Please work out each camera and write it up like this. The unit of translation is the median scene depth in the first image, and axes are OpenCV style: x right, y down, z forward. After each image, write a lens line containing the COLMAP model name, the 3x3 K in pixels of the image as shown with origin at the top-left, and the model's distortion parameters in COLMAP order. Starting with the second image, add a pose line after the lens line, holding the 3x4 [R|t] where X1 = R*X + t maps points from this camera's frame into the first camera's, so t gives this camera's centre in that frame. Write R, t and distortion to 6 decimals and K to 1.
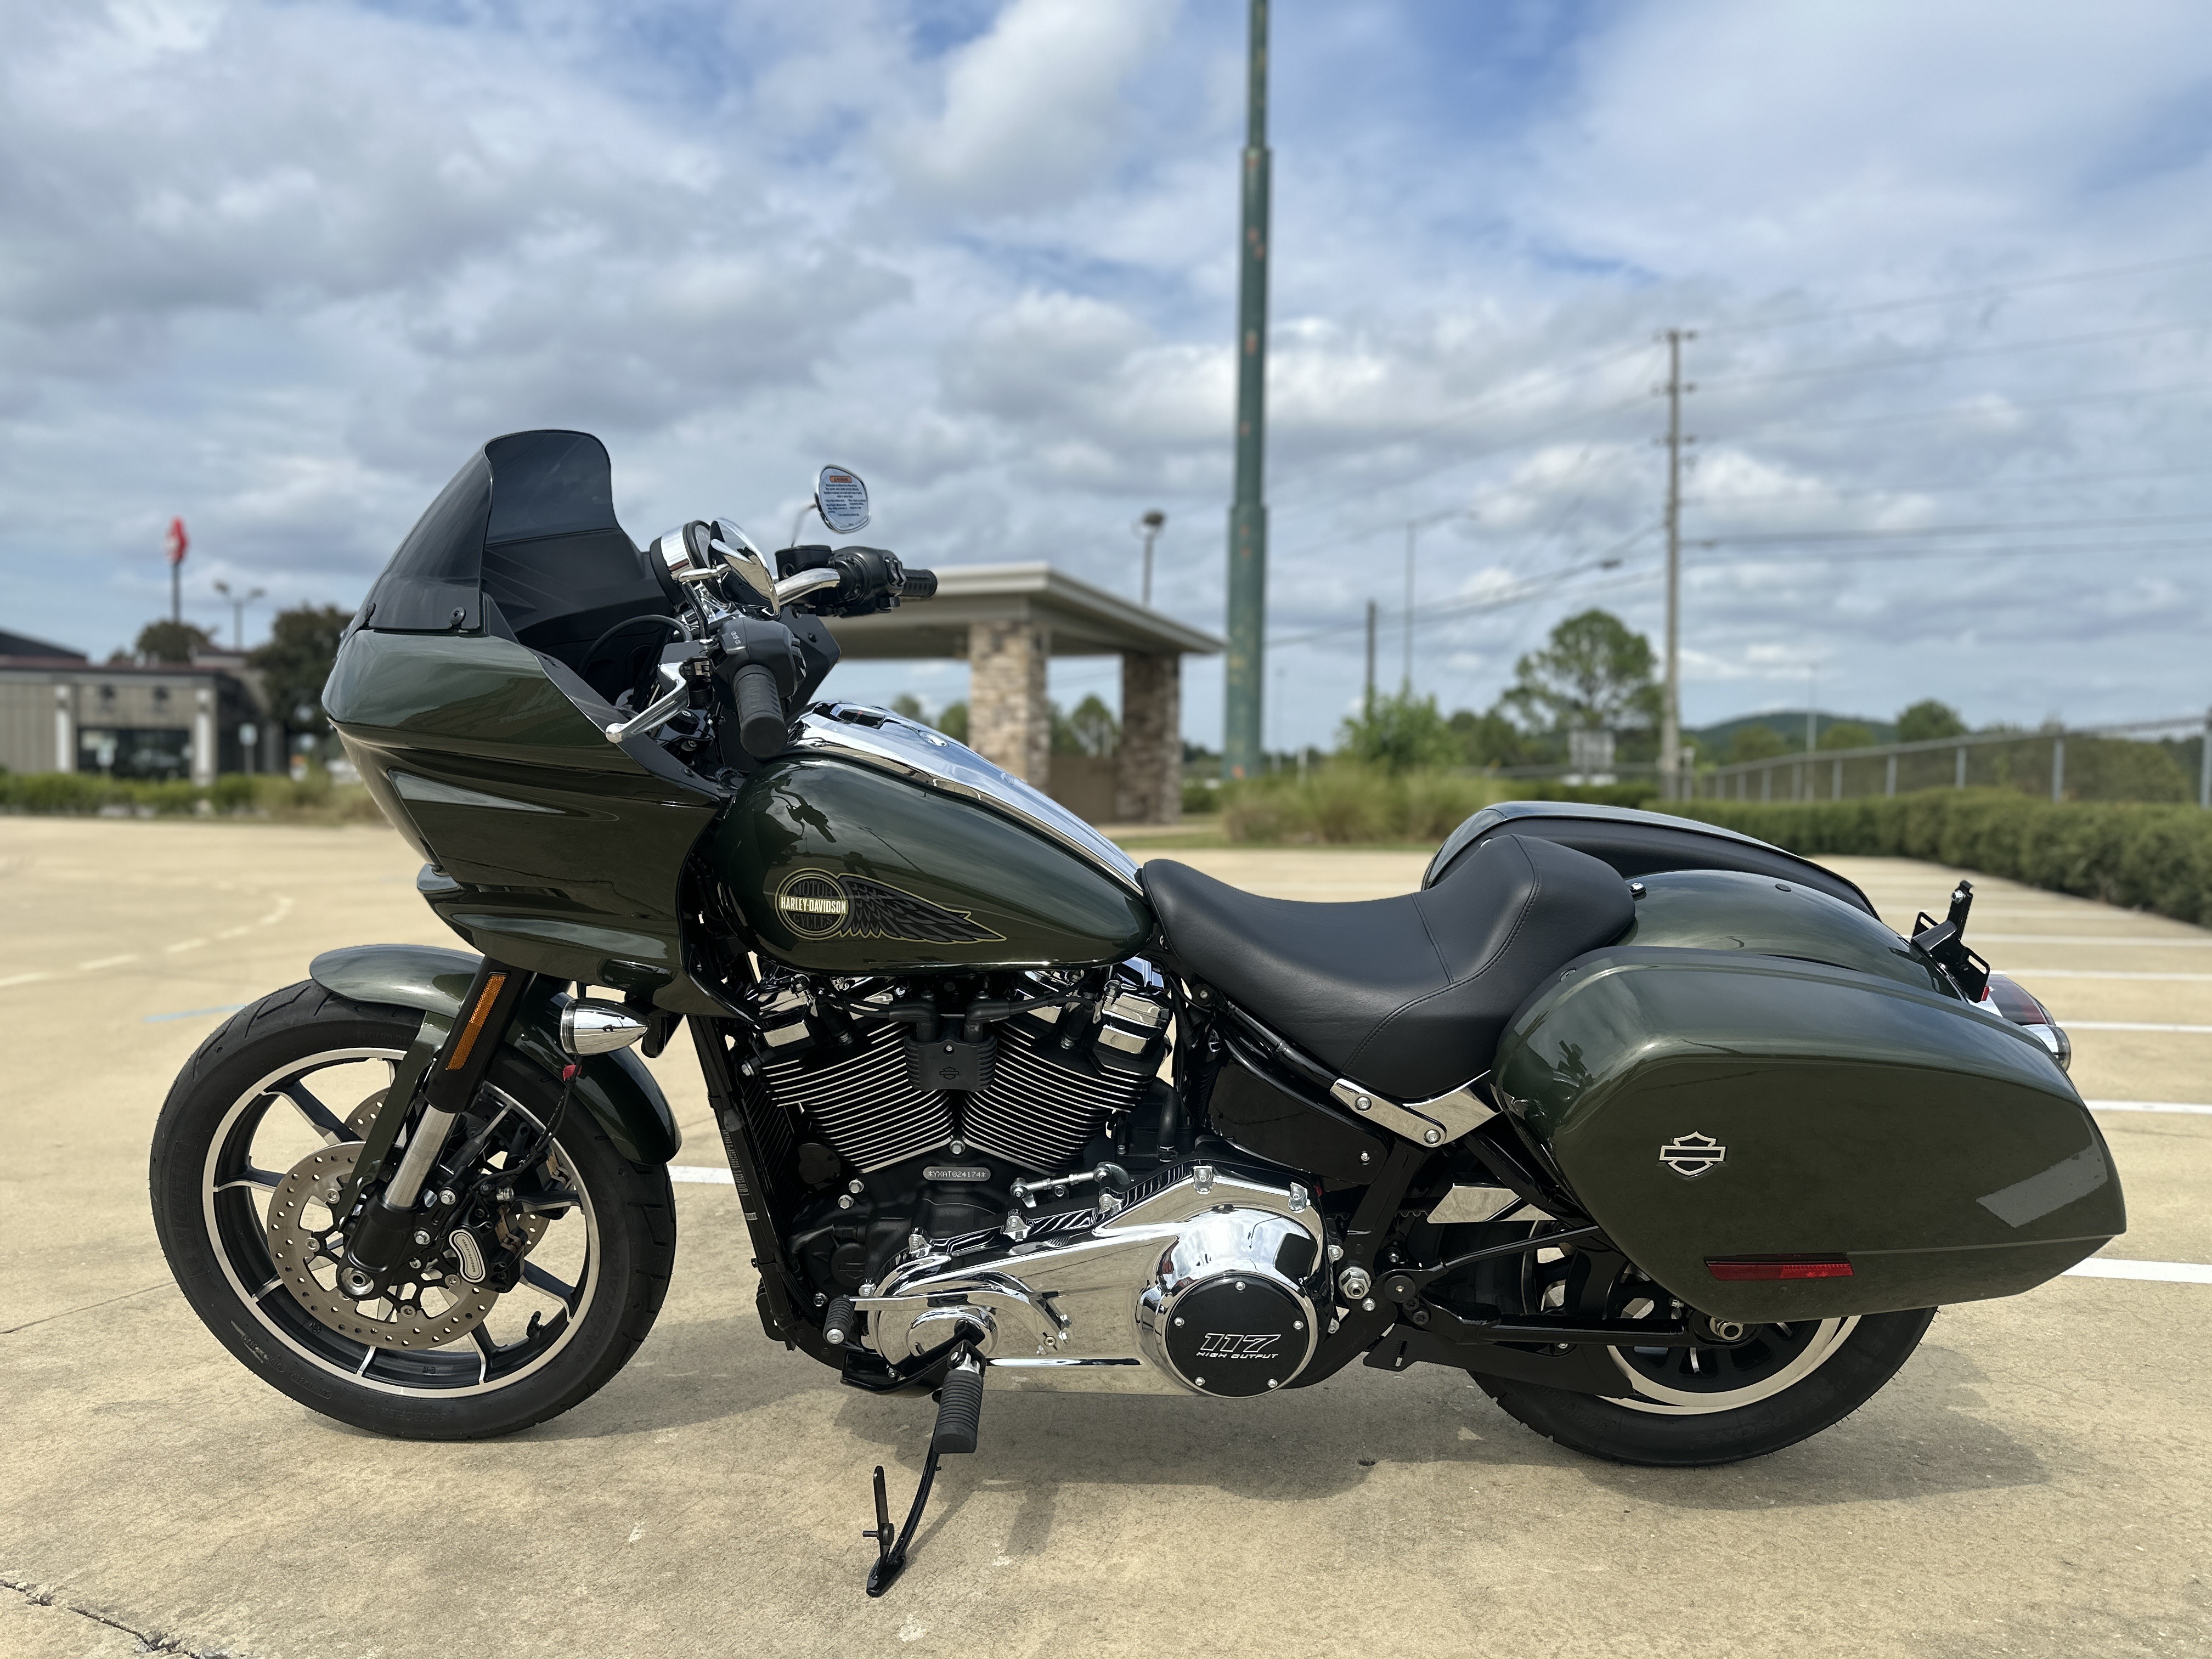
lens RADIAL K [[1557.7, 0, 1106.0], [0, 1557.7, 829.5], [0, 0, 1]] dist [-0.001666, -0.002054]
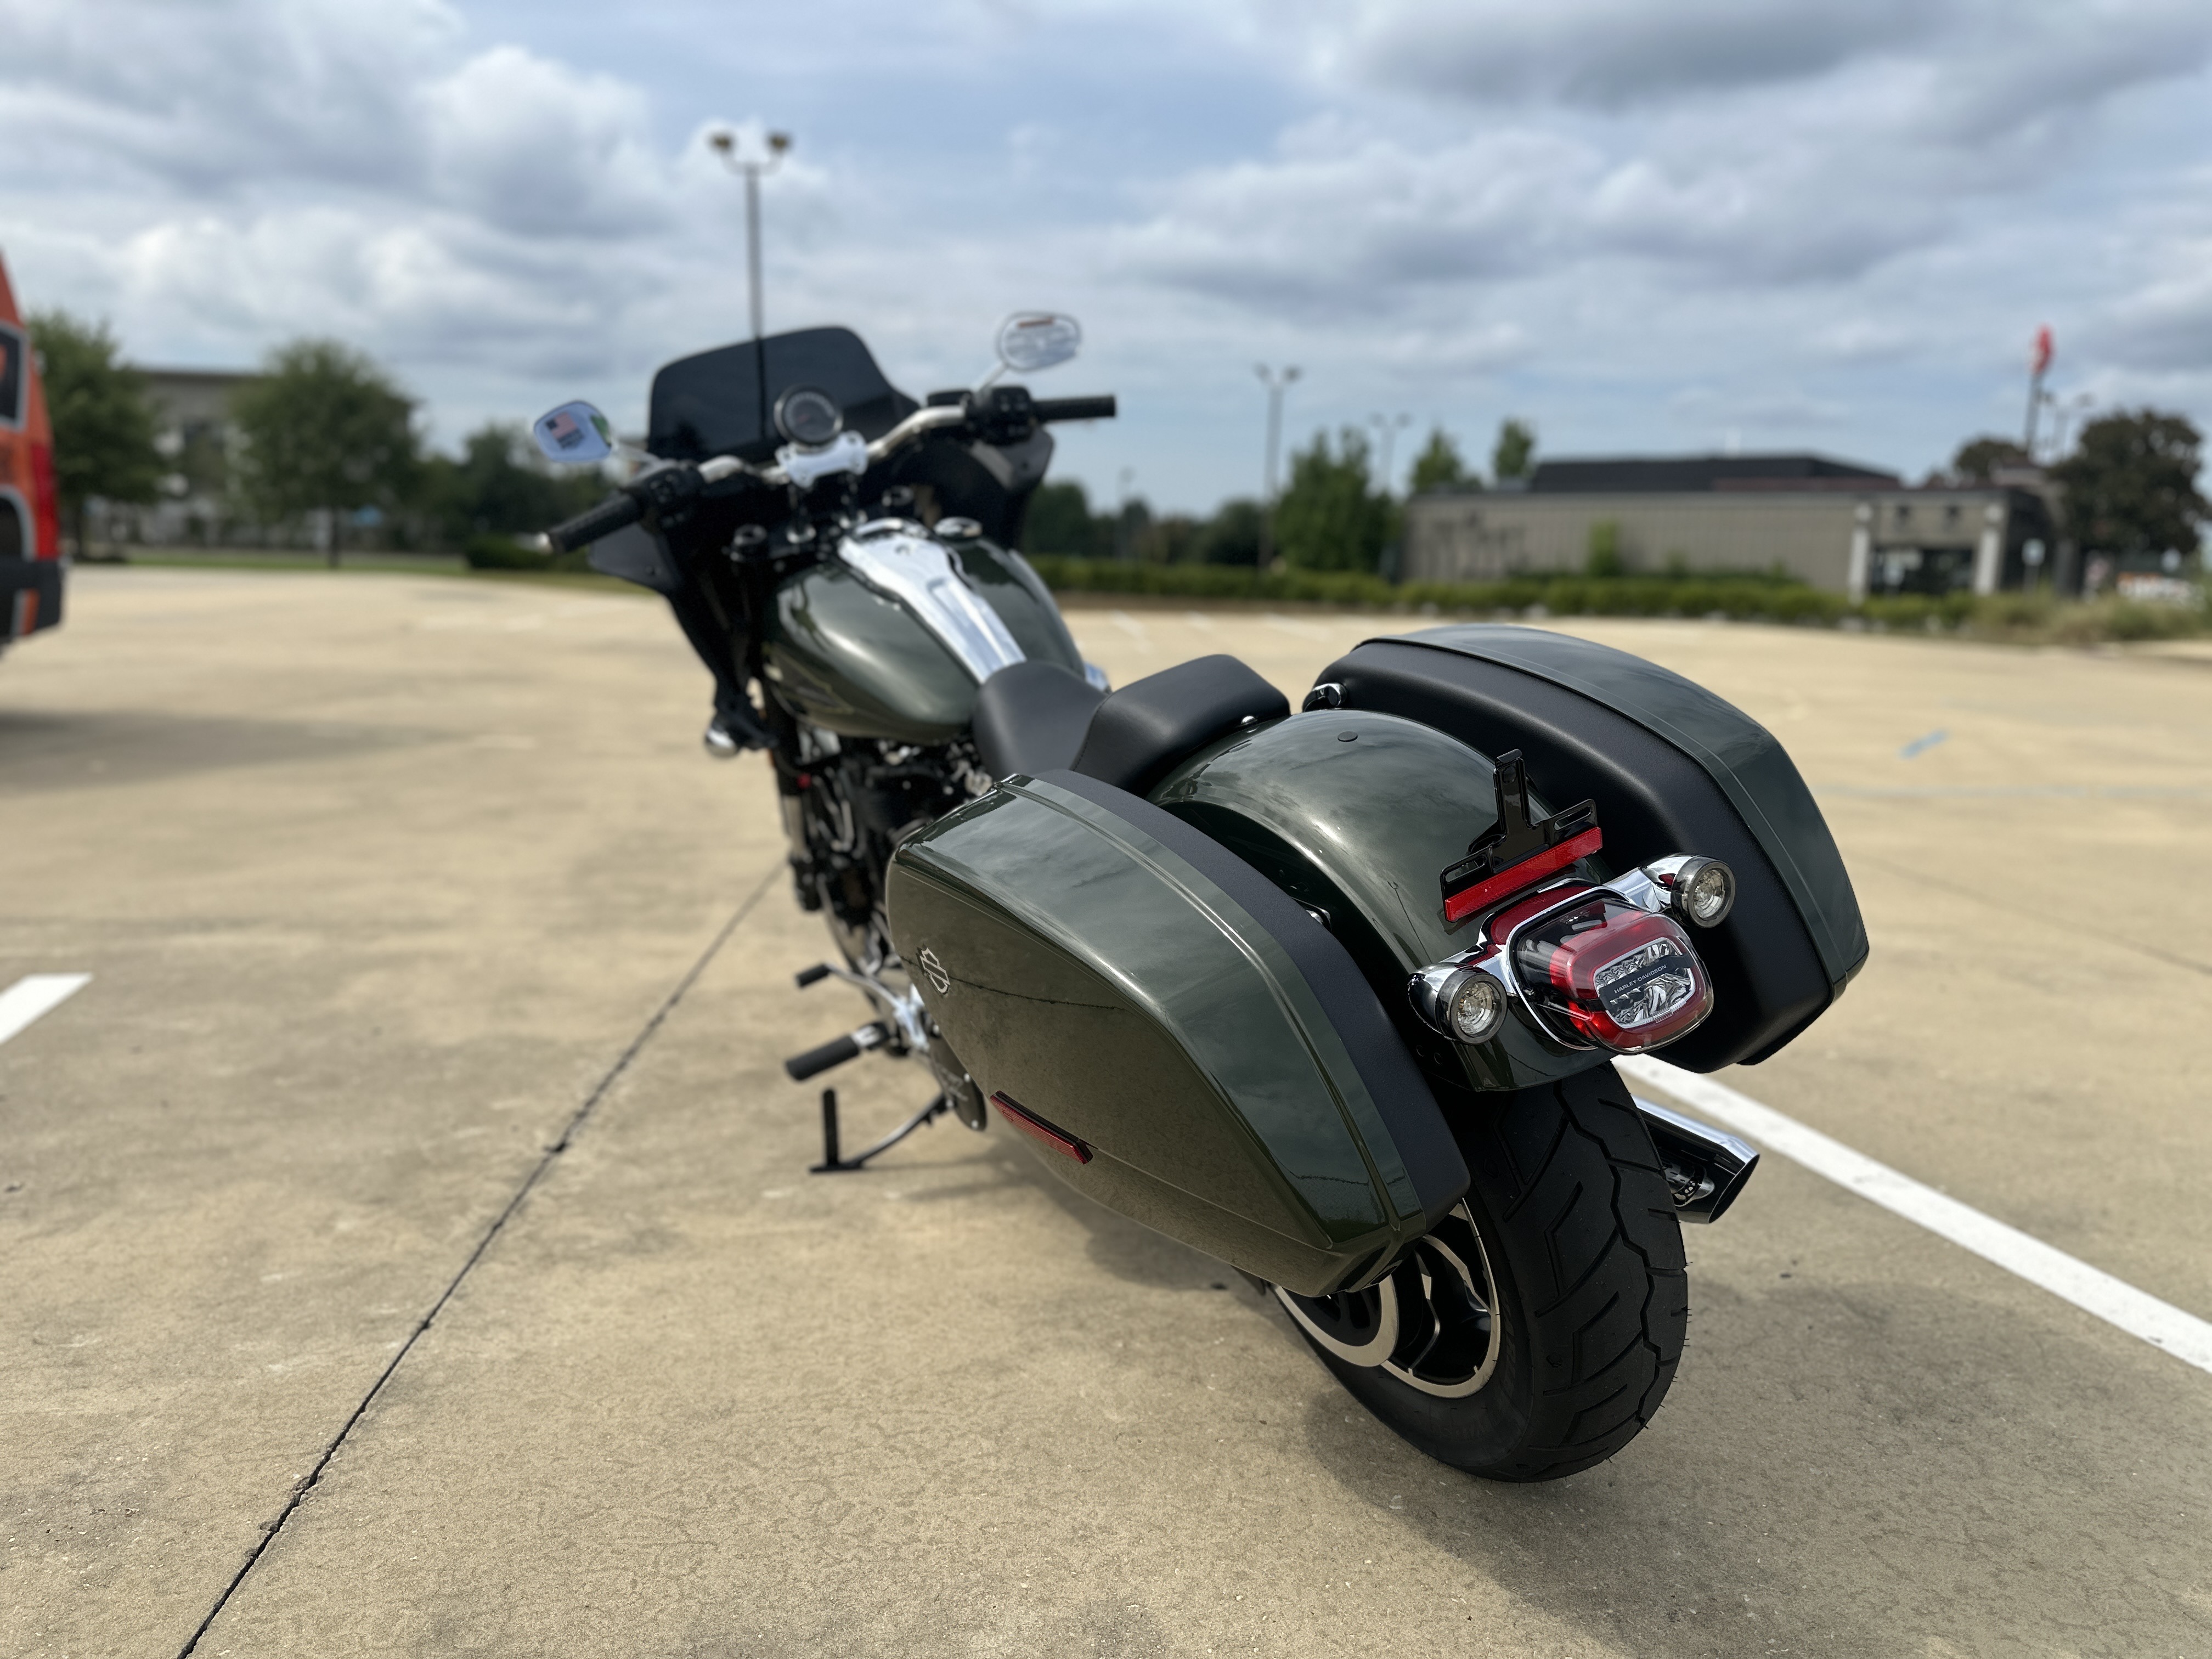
lens RADIAL K [[1557.7, 0, 1106.0], [0, 1557.7, 829.5], [0, 0, 1]] dist [-0.001666, -0.002054]
pose [[0.489248, 0.147629, -0.859559, 0.188397], [-0.047928, 0.988631, 0.142518, -0.002573], [0.870827, -0.028530, 0.490761, 0.094451]]
